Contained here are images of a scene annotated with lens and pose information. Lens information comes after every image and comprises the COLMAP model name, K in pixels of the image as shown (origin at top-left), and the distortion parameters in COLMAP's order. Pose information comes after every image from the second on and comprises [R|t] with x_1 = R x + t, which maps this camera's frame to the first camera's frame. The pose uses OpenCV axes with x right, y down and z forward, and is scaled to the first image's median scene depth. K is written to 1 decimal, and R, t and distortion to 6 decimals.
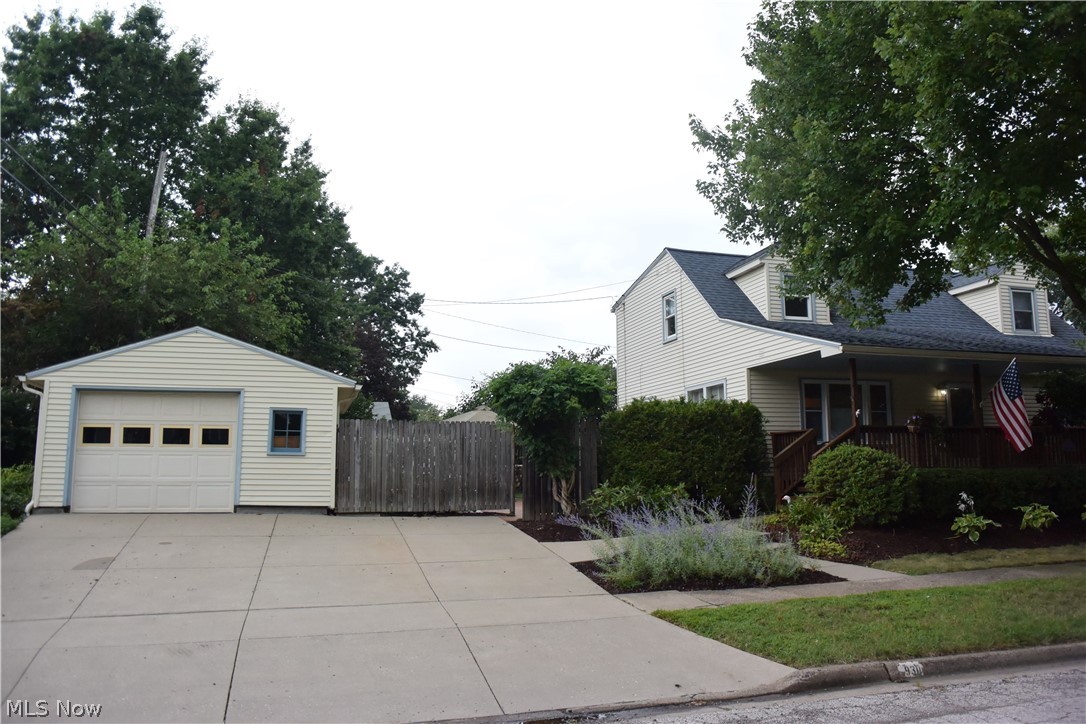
lens RADIAL K [[848.8, 0, 546.9], [0, 848.8, 355.3], [0, 0, 1]] dist [-0.131495, 0.071467]
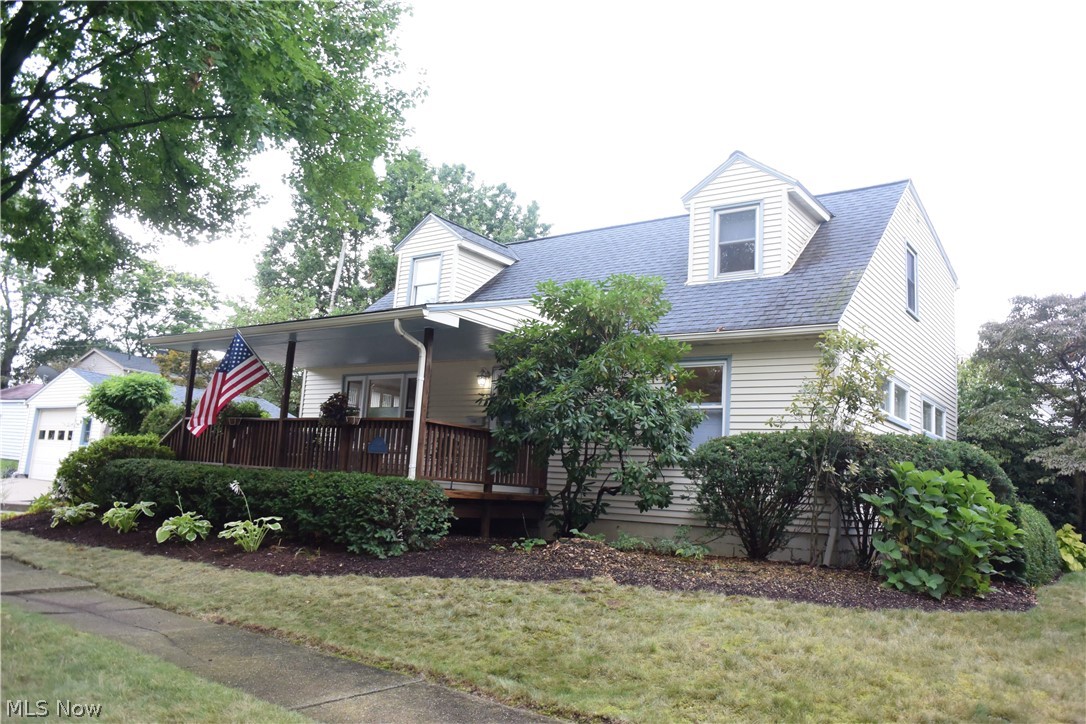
lens RADIAL K [[848.8, 0, 538.9], [0, 848.8, 362.7], [0, 0, 1]] dist [-0.131495, 0.071467]
pose [[0.616060, -0.081468, -0.783475, 1.412931], [0.041139, 0.996607, -0.071282, 0.106736], [0.786624, 0.011683, 0.617322, 0.724277]]
